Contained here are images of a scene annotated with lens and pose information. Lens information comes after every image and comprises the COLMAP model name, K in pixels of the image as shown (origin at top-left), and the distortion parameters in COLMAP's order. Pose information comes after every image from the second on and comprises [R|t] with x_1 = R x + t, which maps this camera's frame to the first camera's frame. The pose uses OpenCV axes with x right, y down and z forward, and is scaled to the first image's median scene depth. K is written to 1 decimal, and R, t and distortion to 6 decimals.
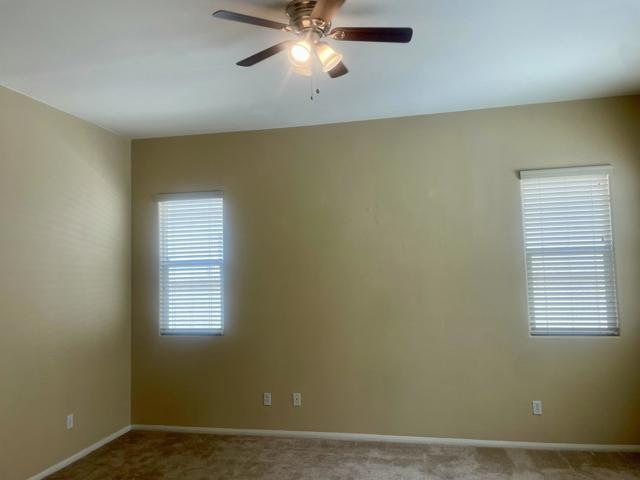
lens RADIAL K [[487.8, 0, 321.6], [0, 487.8, 236.9], [0, 0, 1]] dist [0.079004, -0.111338]
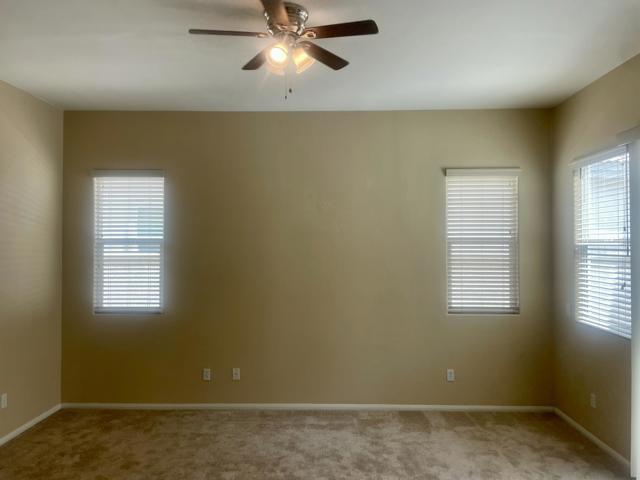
lens RADIAL K [[487.8, 0, 321.2], [0, 487.8, 237.2], [0, 0, 1]] dist [0.079004, -0.111338]
pose [[0.981386, 0.029099, 0.189828, -0.087376], [-0.038274, 0.998260, 0.044848, -0.017306], [-0.188193, -0.051279, 0.980793, -0.055696]]
